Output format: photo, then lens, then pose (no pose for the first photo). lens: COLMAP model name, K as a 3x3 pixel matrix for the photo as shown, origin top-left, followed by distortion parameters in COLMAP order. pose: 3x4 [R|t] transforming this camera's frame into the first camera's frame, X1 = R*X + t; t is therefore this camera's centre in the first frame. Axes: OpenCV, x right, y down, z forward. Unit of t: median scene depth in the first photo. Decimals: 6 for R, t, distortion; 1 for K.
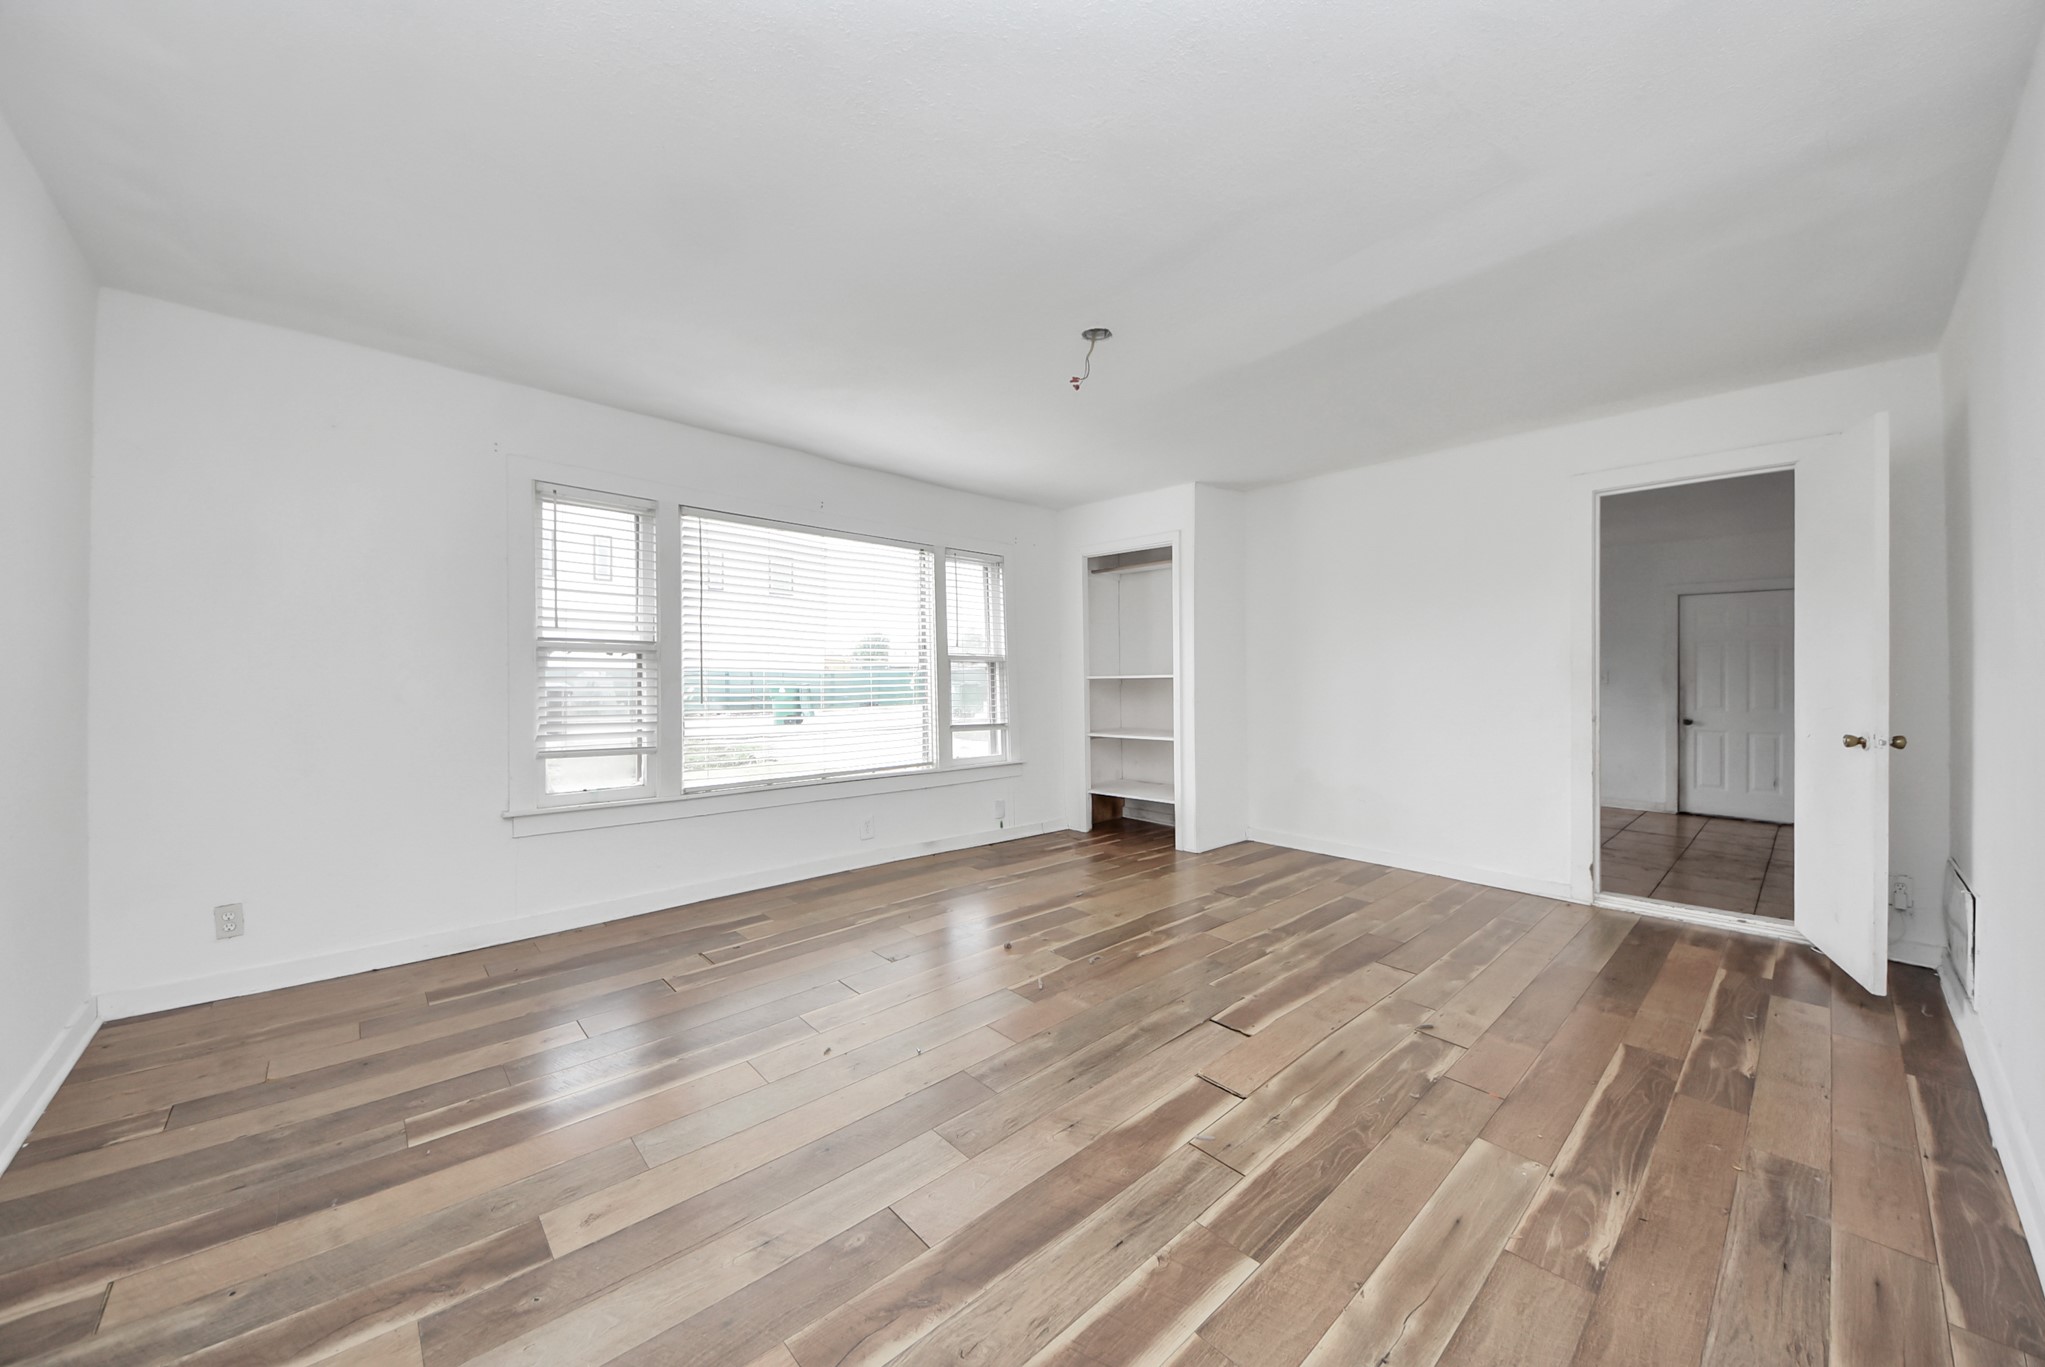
lens RADIAL K [[737.2, 0, 1037.2], [0, 737.2, 671.3], [0, 0, 1]] dist [0.036030, -0.019094]
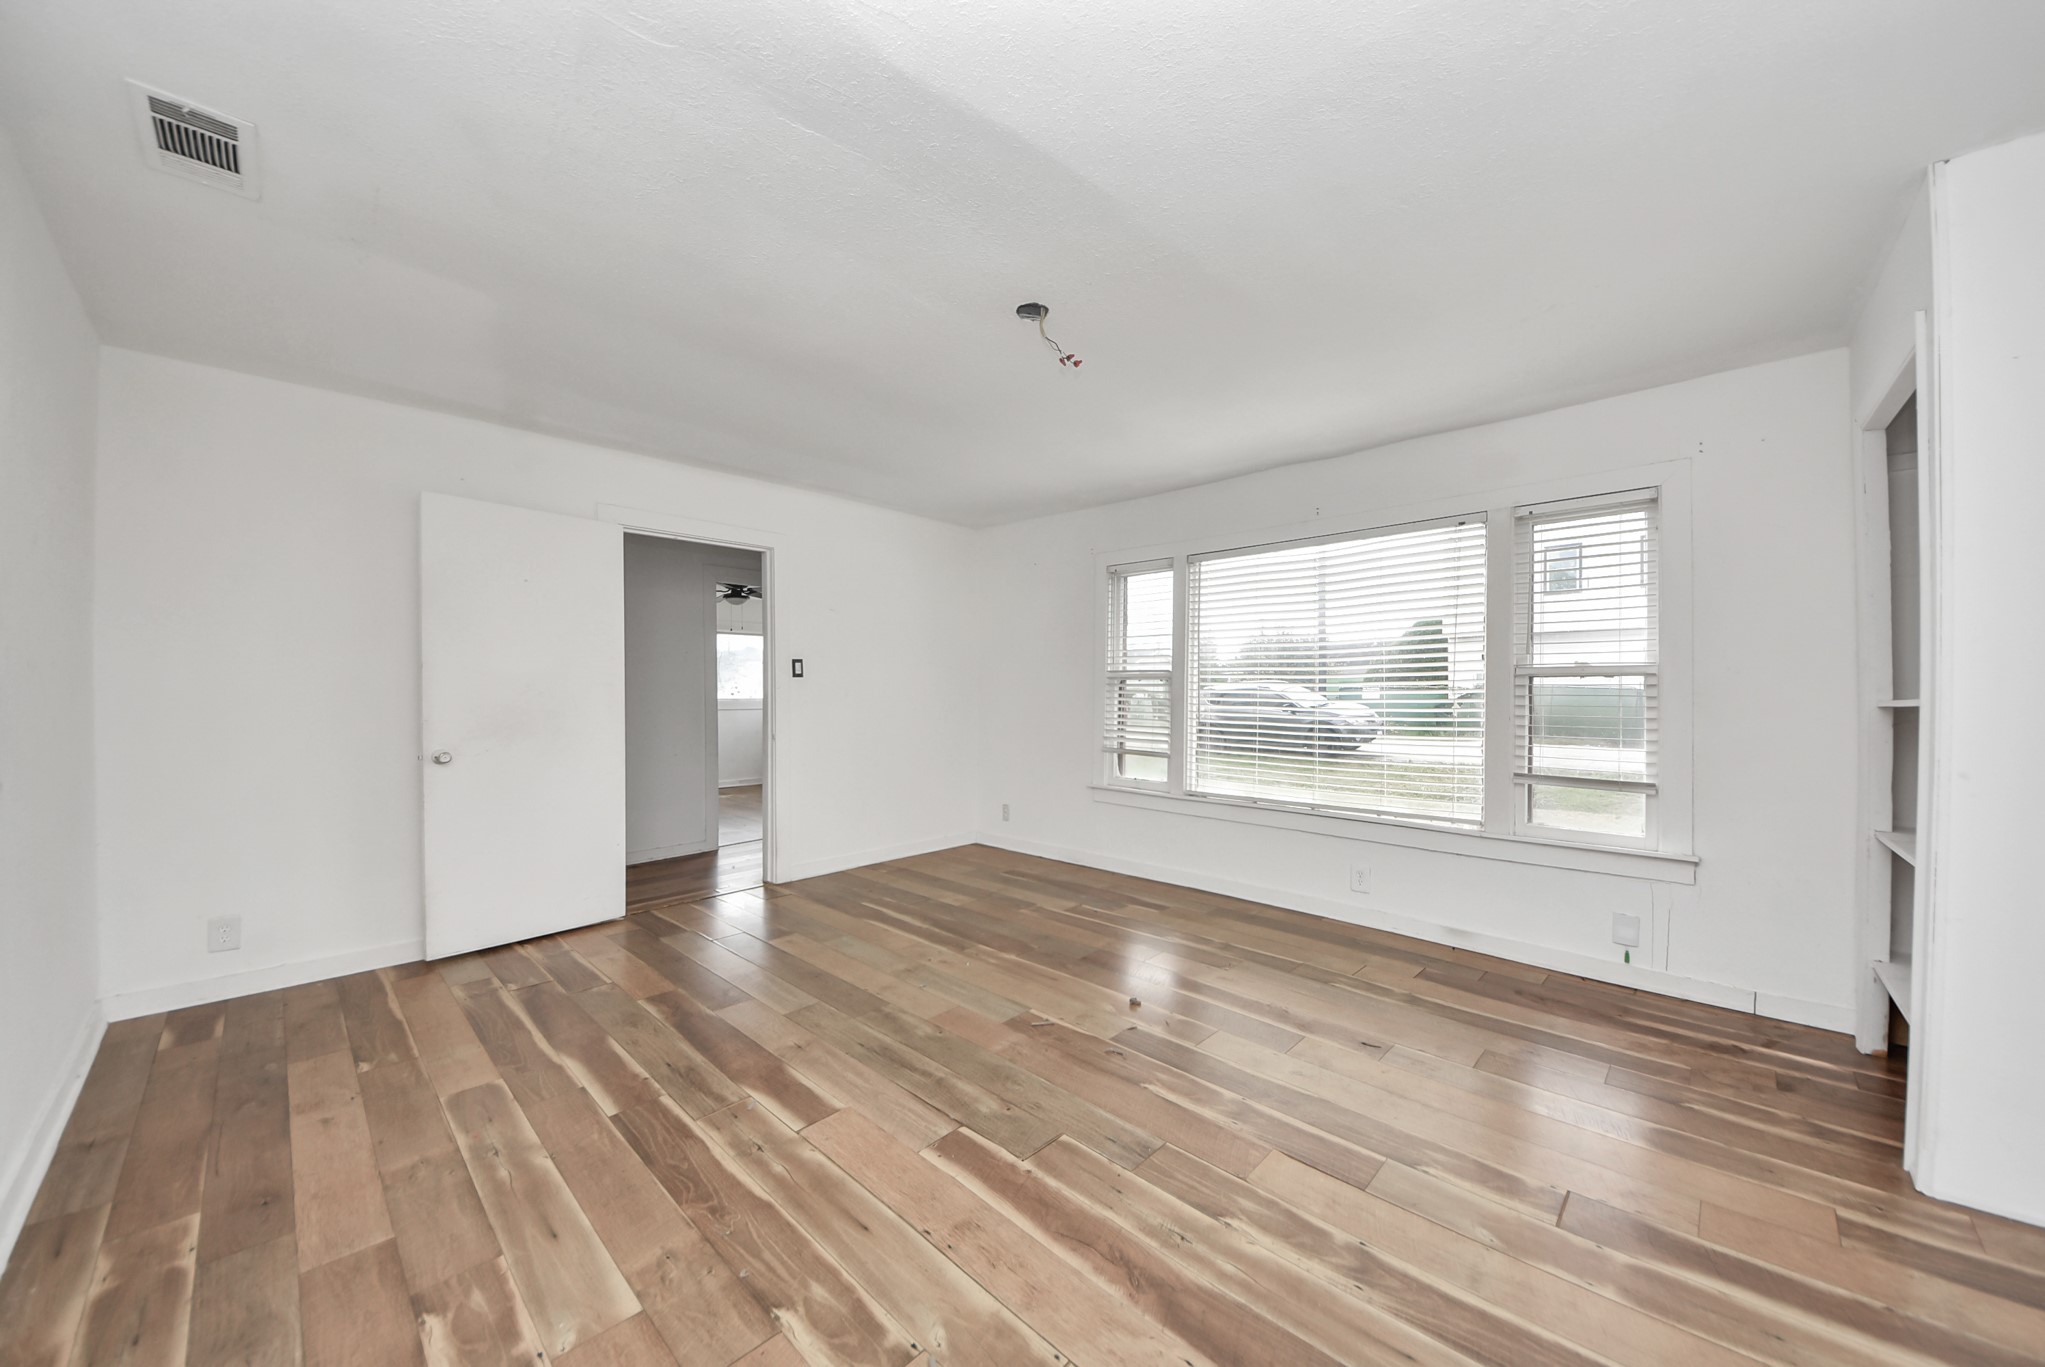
lens RADIAL K [[715.1, 0, 1027.3], [0, 715.1, 683.2], [0, 0, 1]] dist [0.031635, -0.016384]
pose [[0.055904, -0.011714, -0.998367, 1.141179], [0.005276, 0.999921, -0.011437, -0.008622], [0.998422, -0.004628, 0.055961, 1.136268]]
